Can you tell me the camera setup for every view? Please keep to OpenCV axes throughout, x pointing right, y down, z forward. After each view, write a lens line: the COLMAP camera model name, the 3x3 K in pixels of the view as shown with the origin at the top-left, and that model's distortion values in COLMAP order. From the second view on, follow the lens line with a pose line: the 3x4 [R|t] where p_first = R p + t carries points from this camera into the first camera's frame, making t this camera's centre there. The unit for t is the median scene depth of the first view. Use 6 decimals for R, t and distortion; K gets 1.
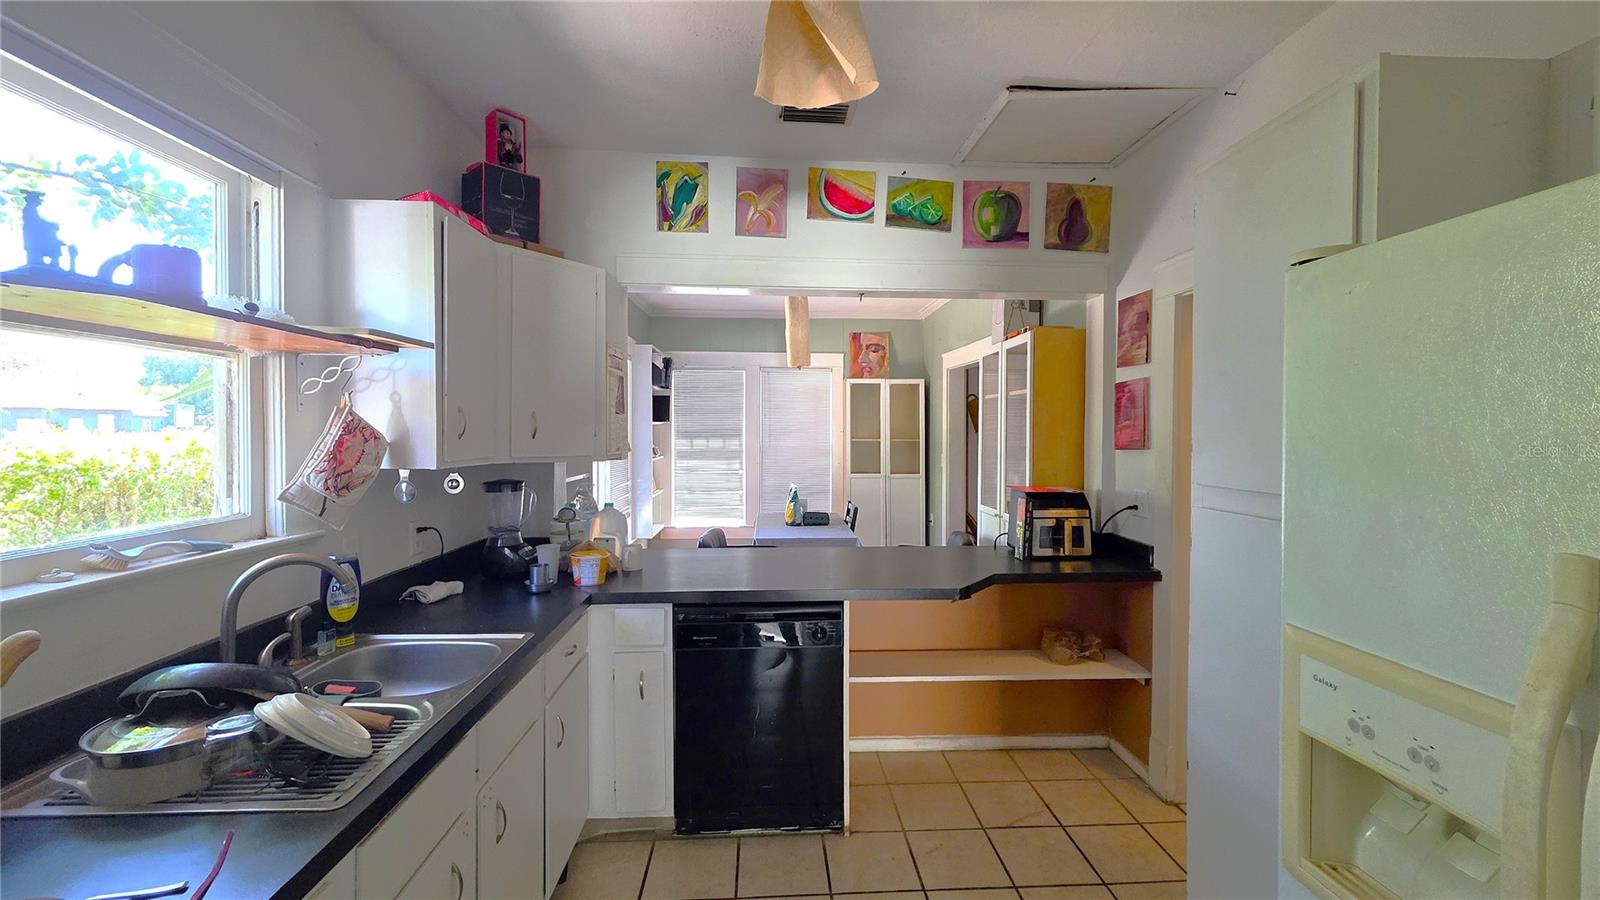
lens RADIAL K [[637.9, 0, 809.7], [0, 637.9, 437.9], [0, 0, 1]] dist [0.007196, -0.001560]
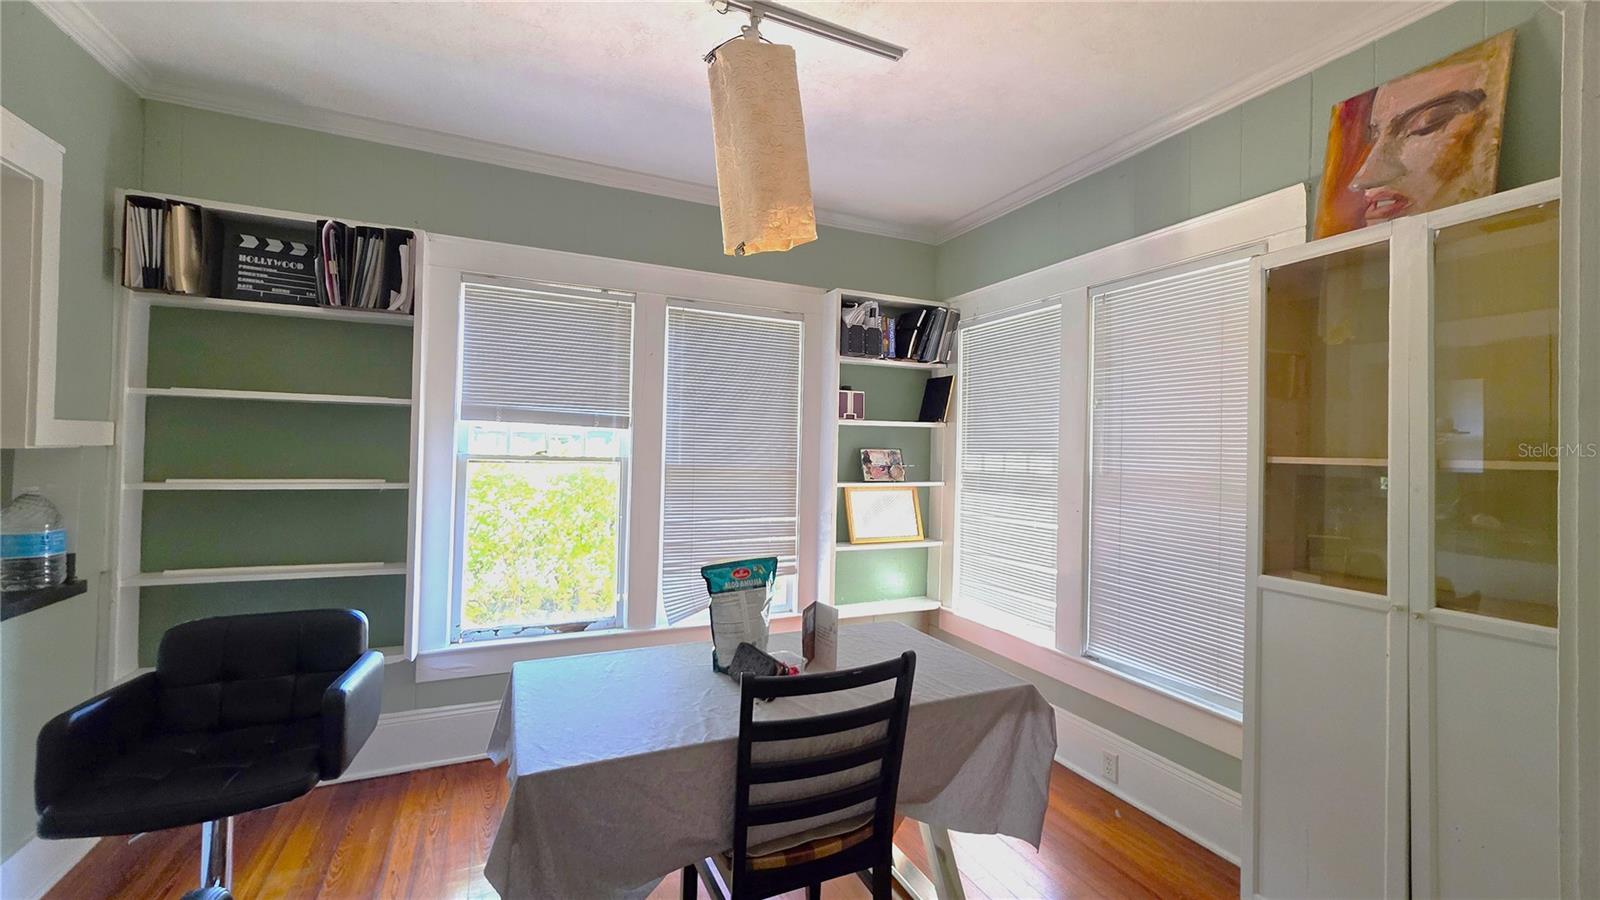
lens RADIAL K [[637.9, 0, 810.6], [0, 637.9, 441.8], [0, 0, 1]] dist [0.007196, -0.001560]
pose [[0.368068, -0.006461, -0.929777, 0.466653], [-0.028711, 0.999420, -0.018310, 0.011703], [0.929356, 0.033434, 0.367669, 1.226437]]
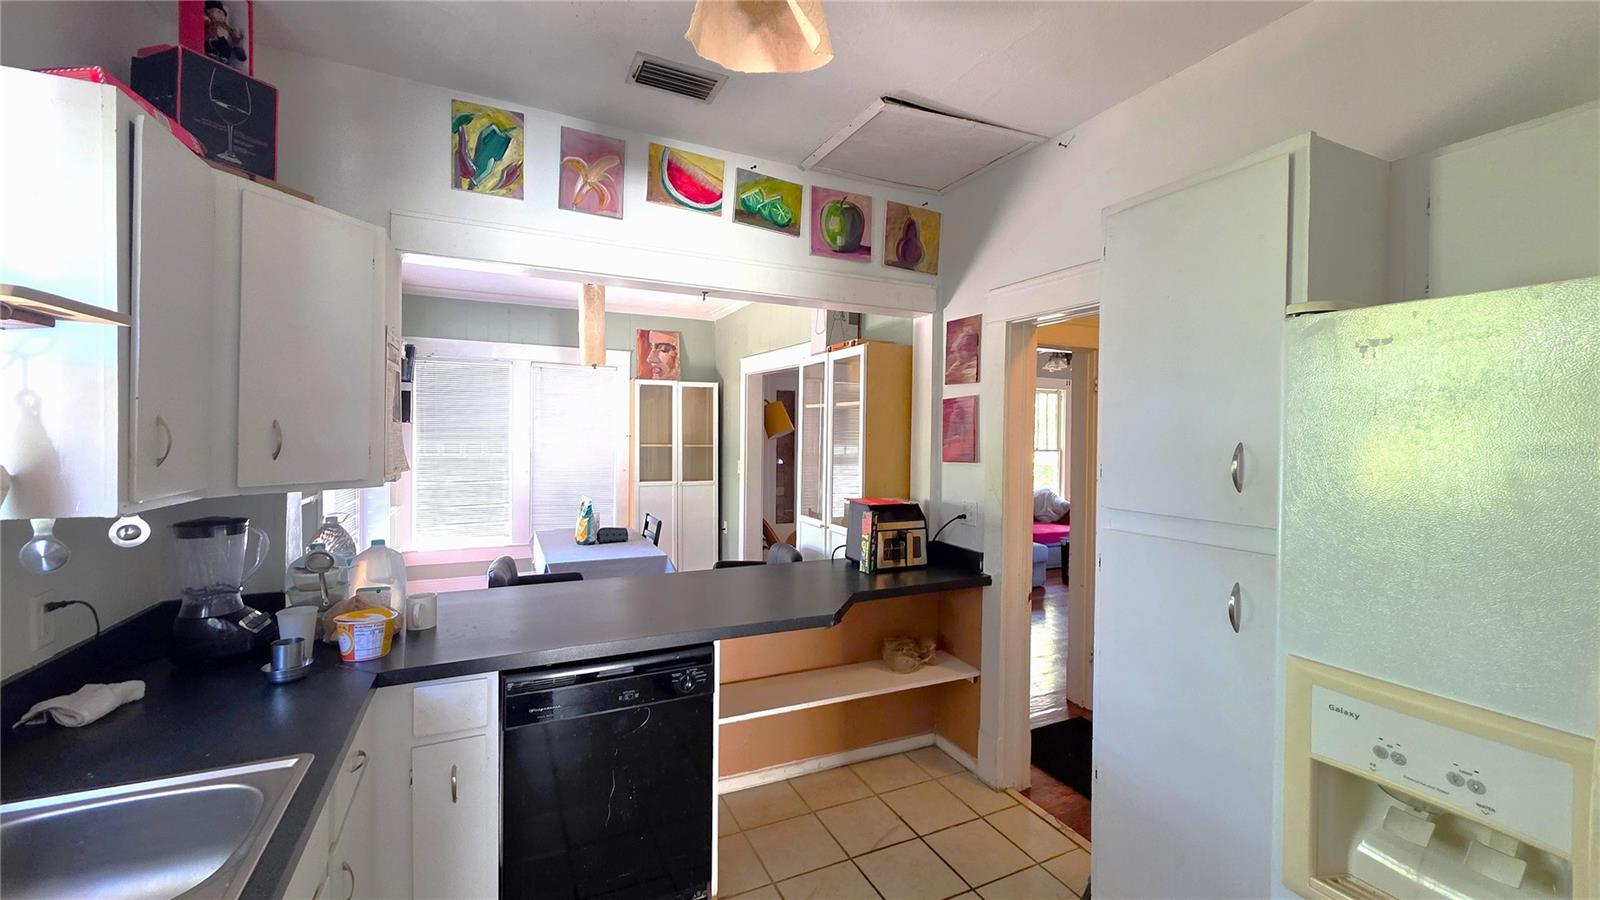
lens RADIAL K [[637.9, 0, 811.0], [0, 637.9, 437.1], [0, 0, 1]] dist [0.007196, -0.001560]
pose [[0.925045, 0.005858, 0.379811, -0.101324], [-0.005817, 0.999982, -0.001255, -0.016328], [-0.379812, -0.001048, 0.925063, 0.084883]]
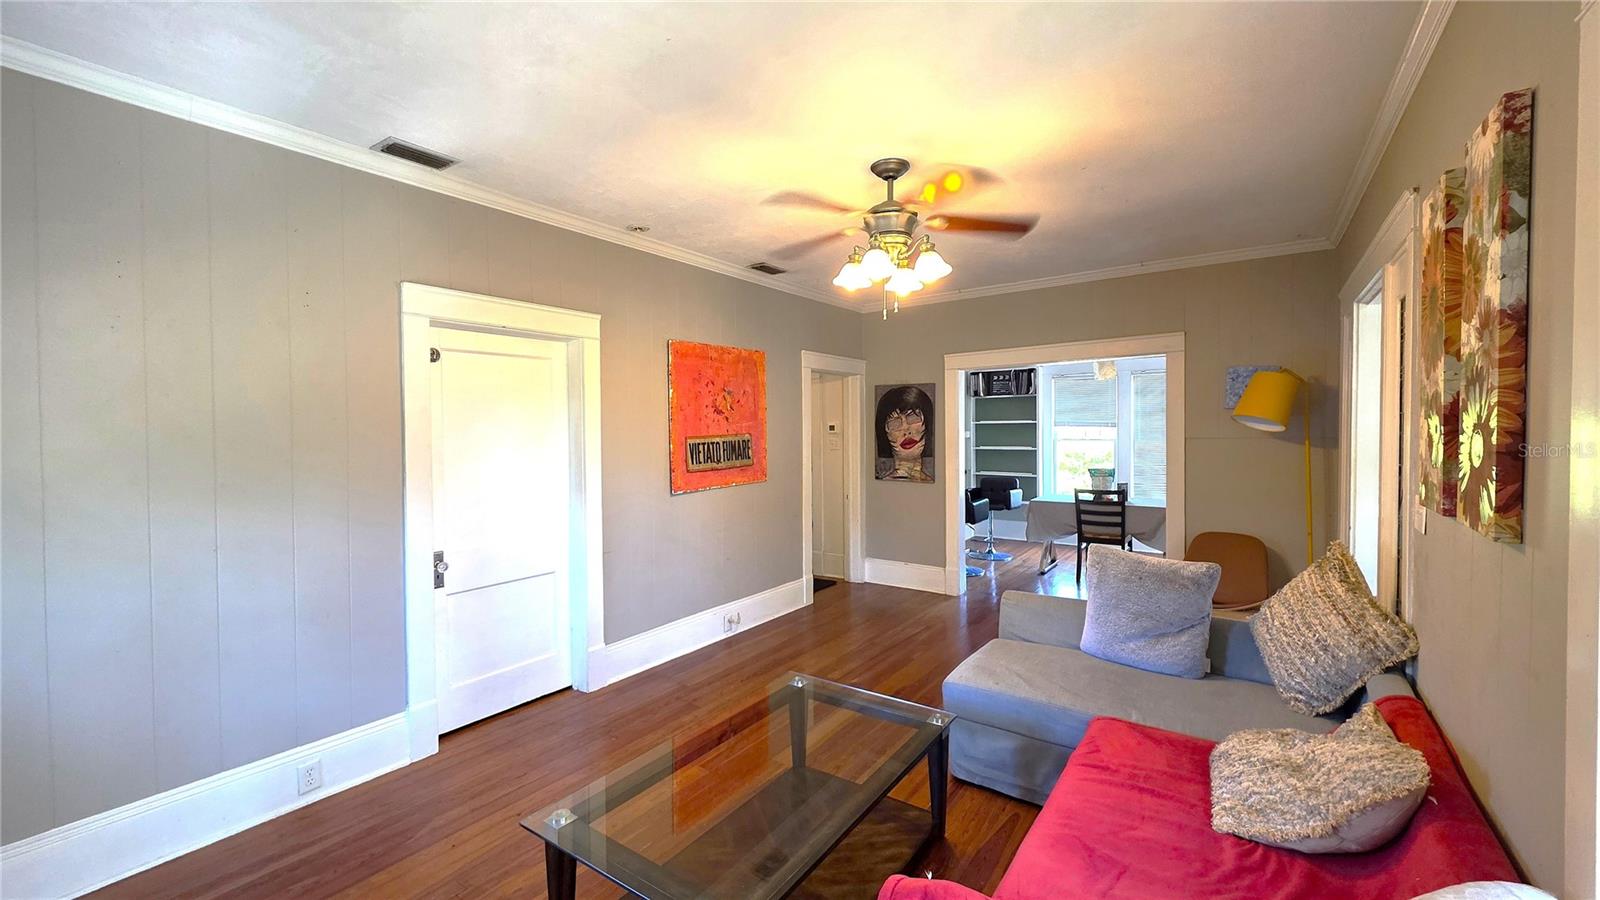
lens RADIAL K [[637.9, 0, 805.3], [0, 637.9, 440.0], [0, 0, 1]] dist [0.007196, -0.001560]
pose [[-0.623195, 0.019053, -0.781834, 1.896438], [0.001568, 0.999732, 0.023114, -0.023047], [0.782065, 0.013179, -0.623058, 1.836709]]
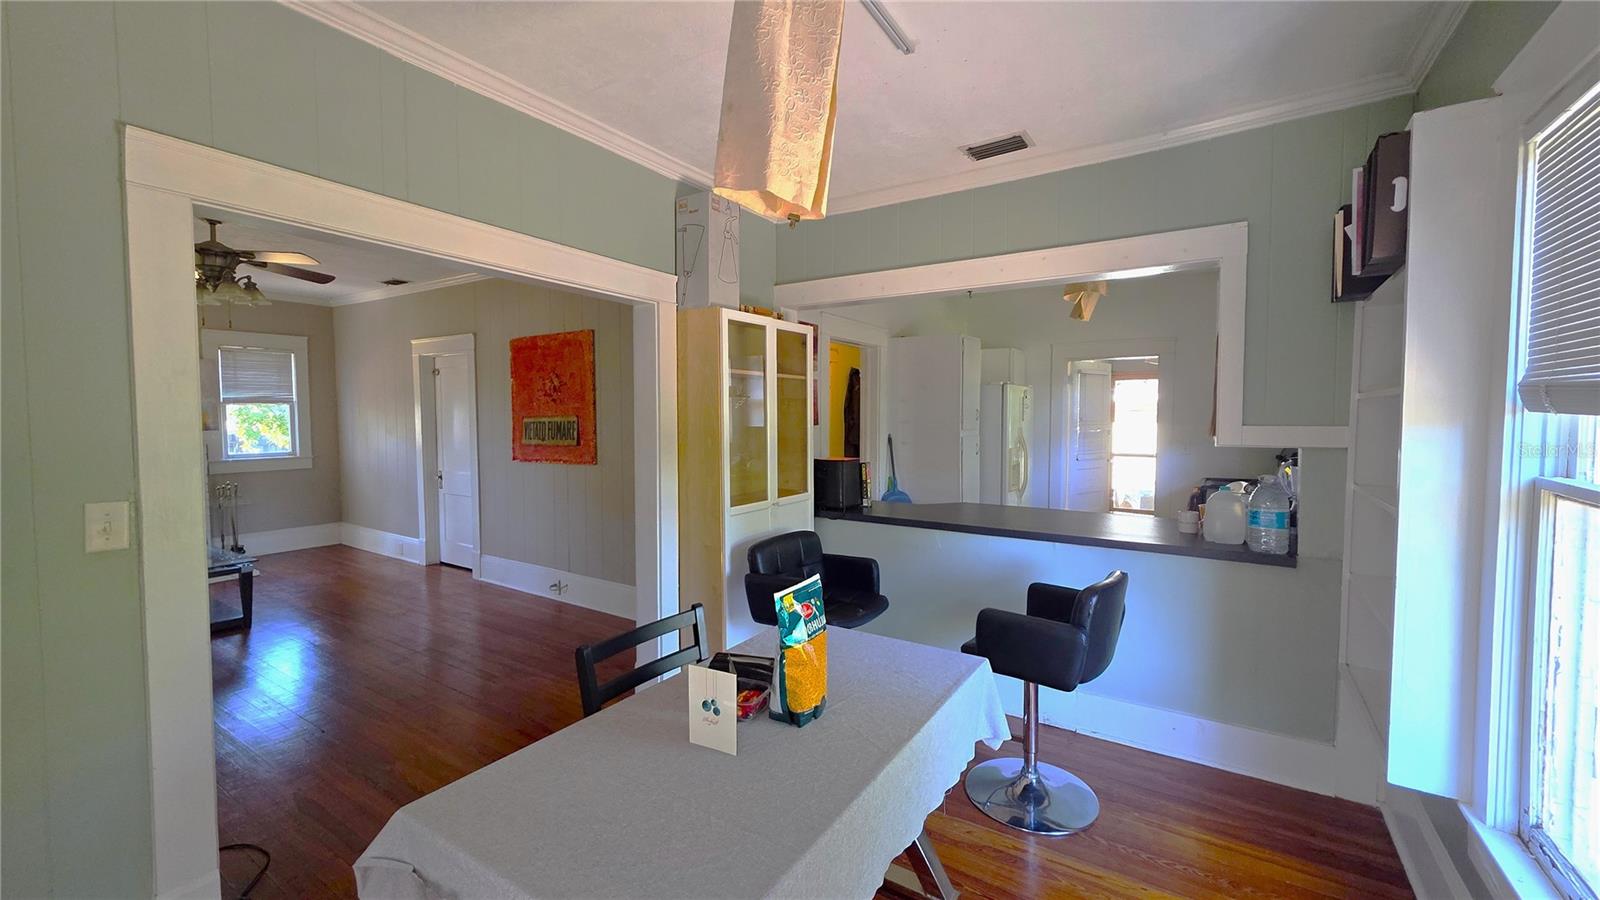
lens RADIAL K [[637.9, 0, 810.6], [0, 637.9, 440.3], [0, 0, 1]] dist [0.007196, -0.001560]
pose [[-0.807251, -0.030115, 0.589439, -0.285394], [0.003538, 0.998433, 0.055856, -0.026144], [-0.590197, 0.047175, -0.805879, 1.706075]]
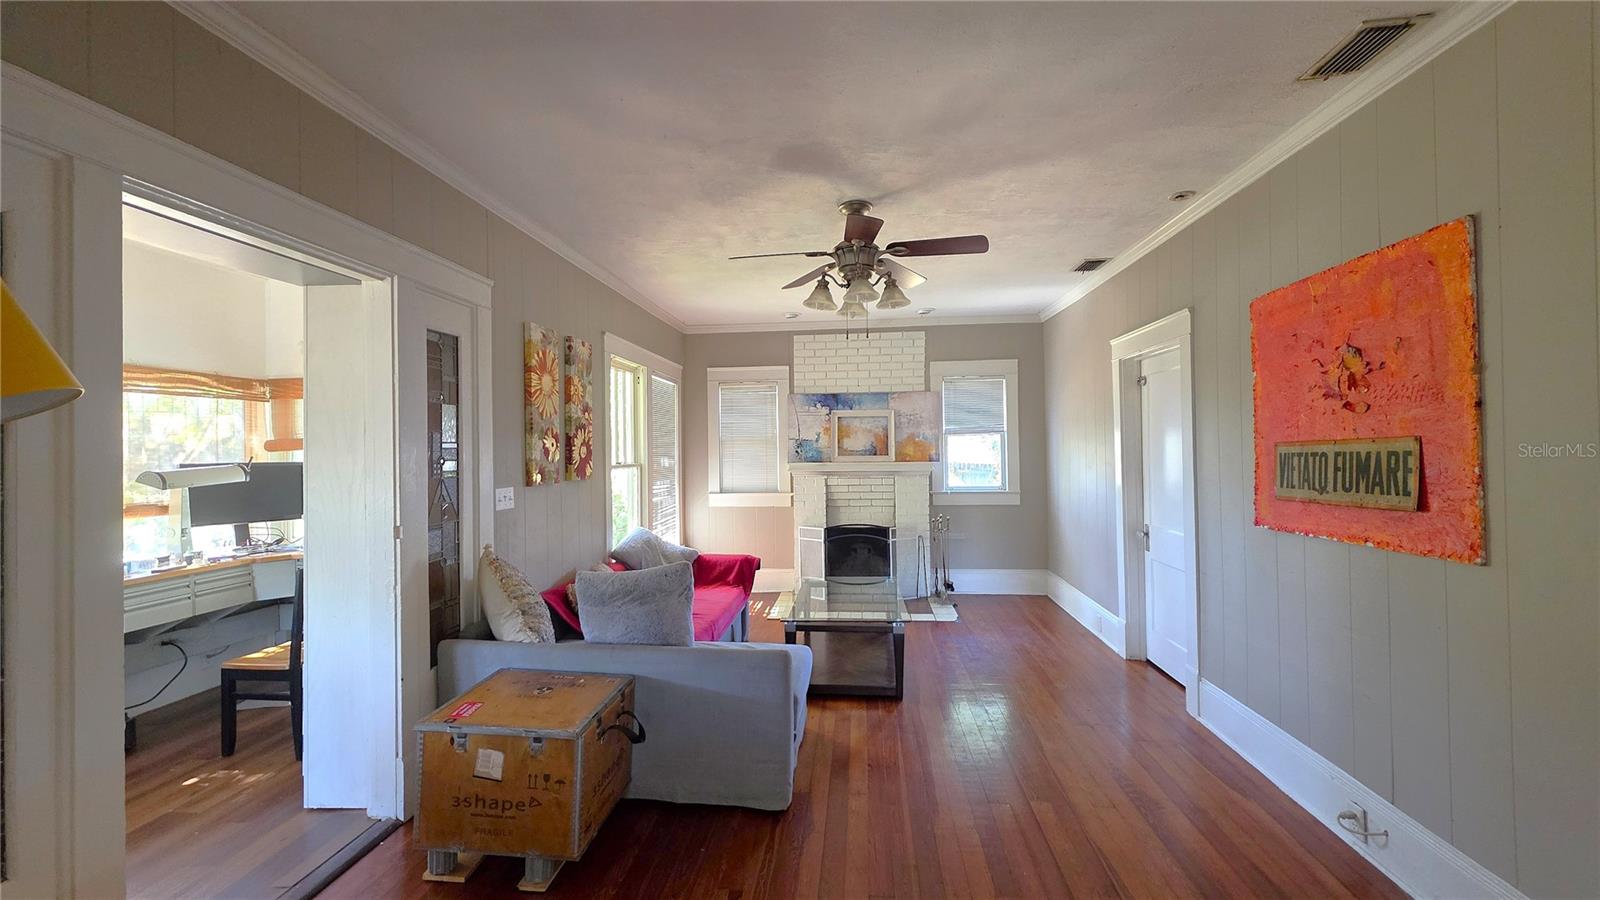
lens RADIAL K [[637.9, 0, 806.0], [0, 637.9, 442.3], [0, 0, 1]] dist [0.007196, -0.001560]
pose [[0.147947, 0.004656, 0.988984, 0.275962], [0.020377, 0.999762, -0.007755, -0.007208], [-0.988785, 0.021300, 0.147817, 1.353848]]
